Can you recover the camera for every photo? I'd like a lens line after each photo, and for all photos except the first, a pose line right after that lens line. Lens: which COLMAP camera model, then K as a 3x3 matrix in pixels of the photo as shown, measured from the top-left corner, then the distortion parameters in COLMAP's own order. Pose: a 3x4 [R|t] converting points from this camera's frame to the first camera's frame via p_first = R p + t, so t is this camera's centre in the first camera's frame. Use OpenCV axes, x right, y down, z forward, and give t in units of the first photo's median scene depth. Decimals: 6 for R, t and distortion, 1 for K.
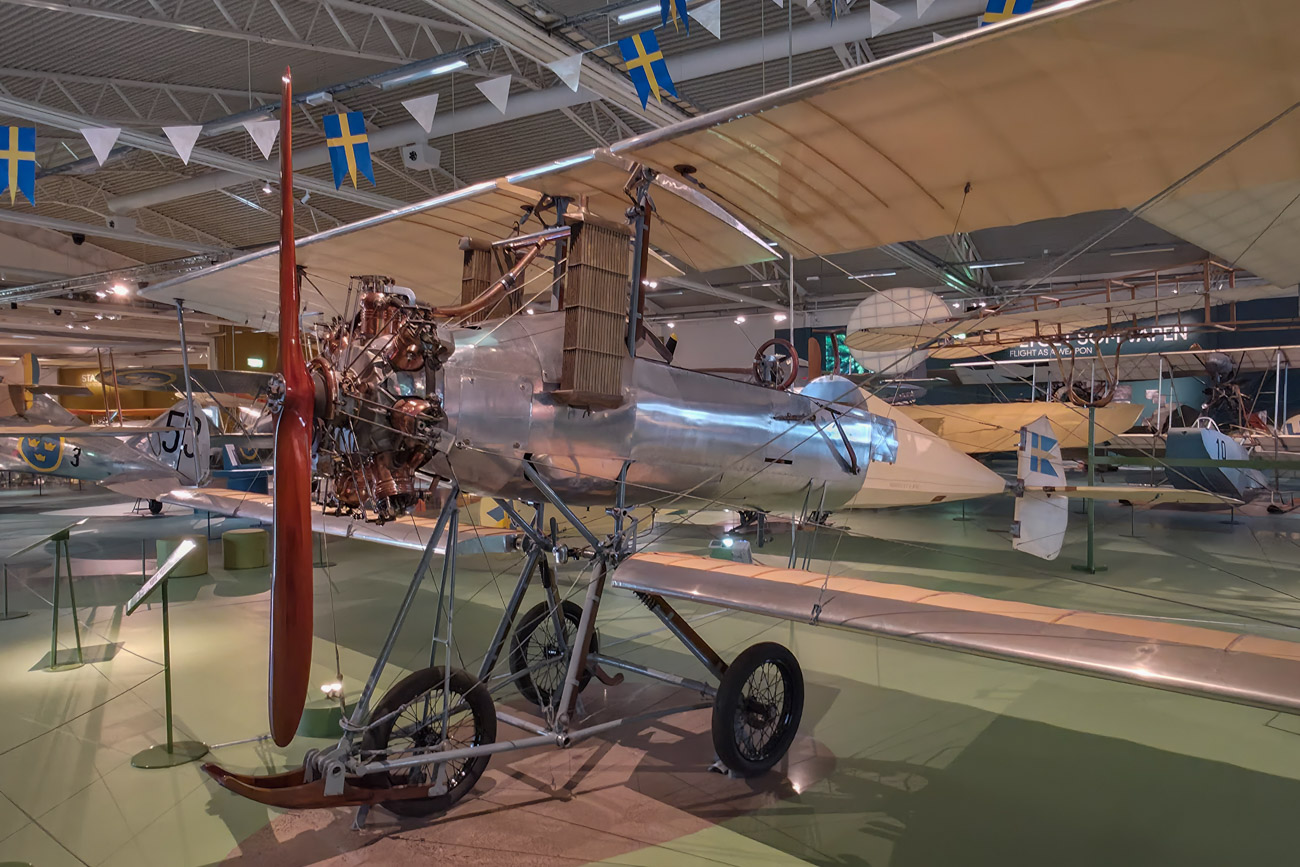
lens RADIAL K [[909.2, 0, 649.2], [0, 909.2, 426.5], [0, 0, 1]] dist [0.003196, -0.000649]
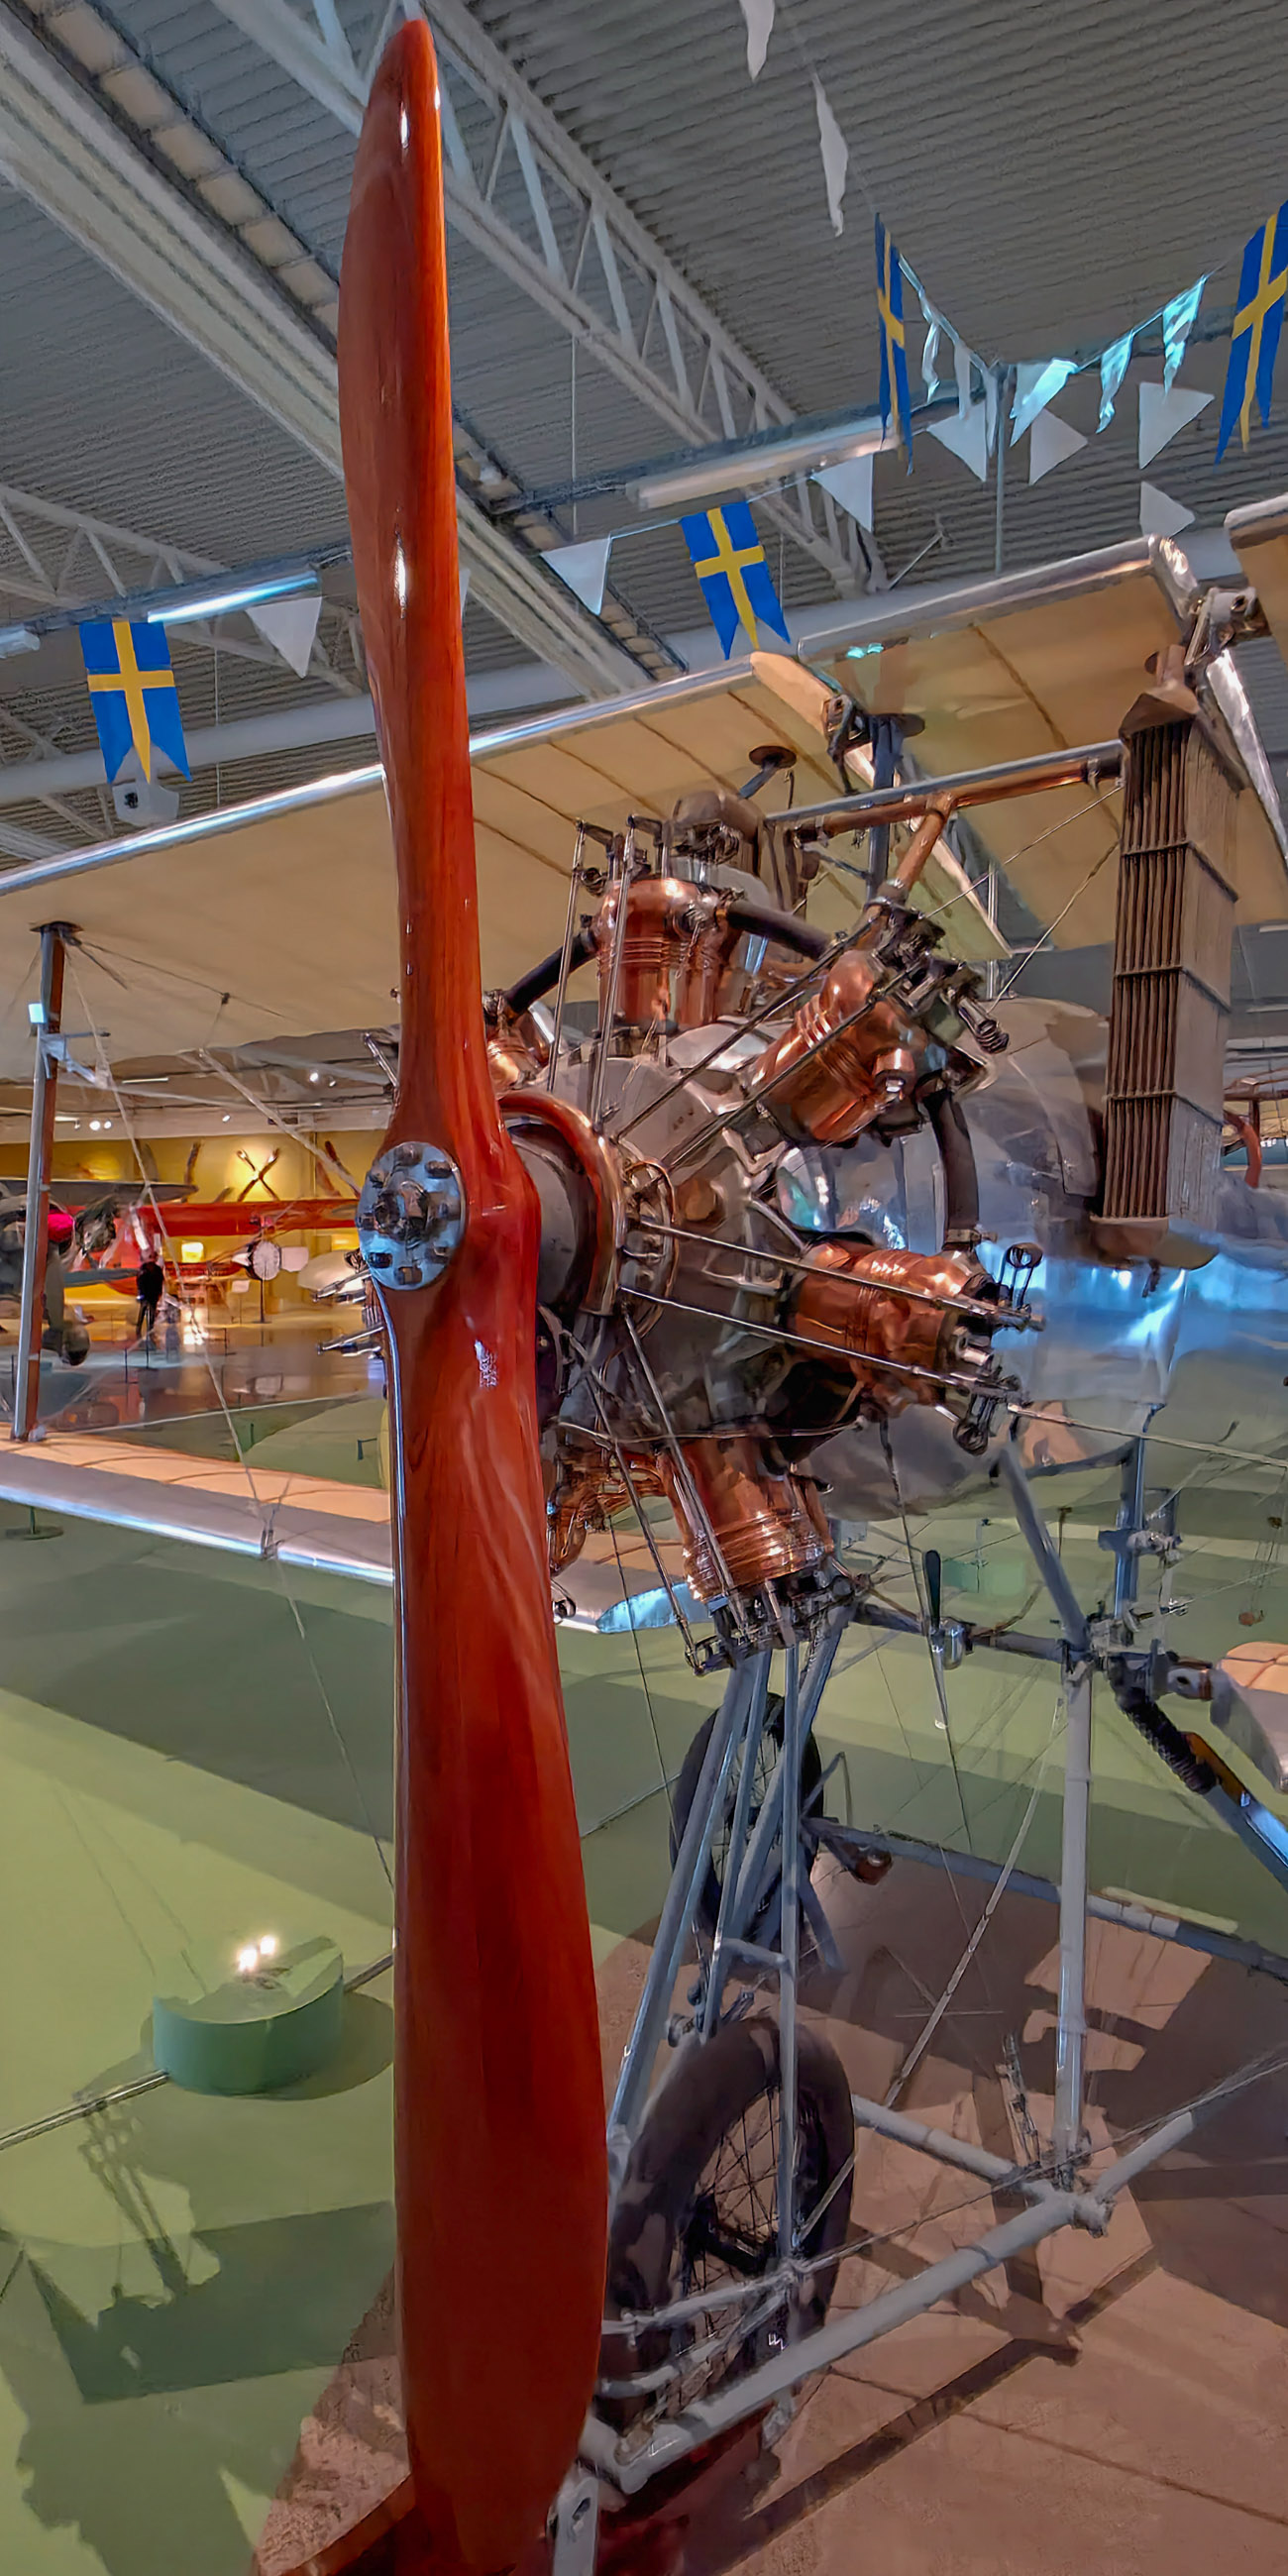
lens RADIAL K [[1378.3, 0, 640.3], [0, 1378.3, 1311.4], [0, 0, 1]] dist [-0.004012, -0.000303]
pose [[0.992117, 0.006399, 0.125152, -0.153719], [-0.010912, 0.999313, 0.035409, -0.009423], [-0.124840, -0.036496, 0.991505, 0.231808]]
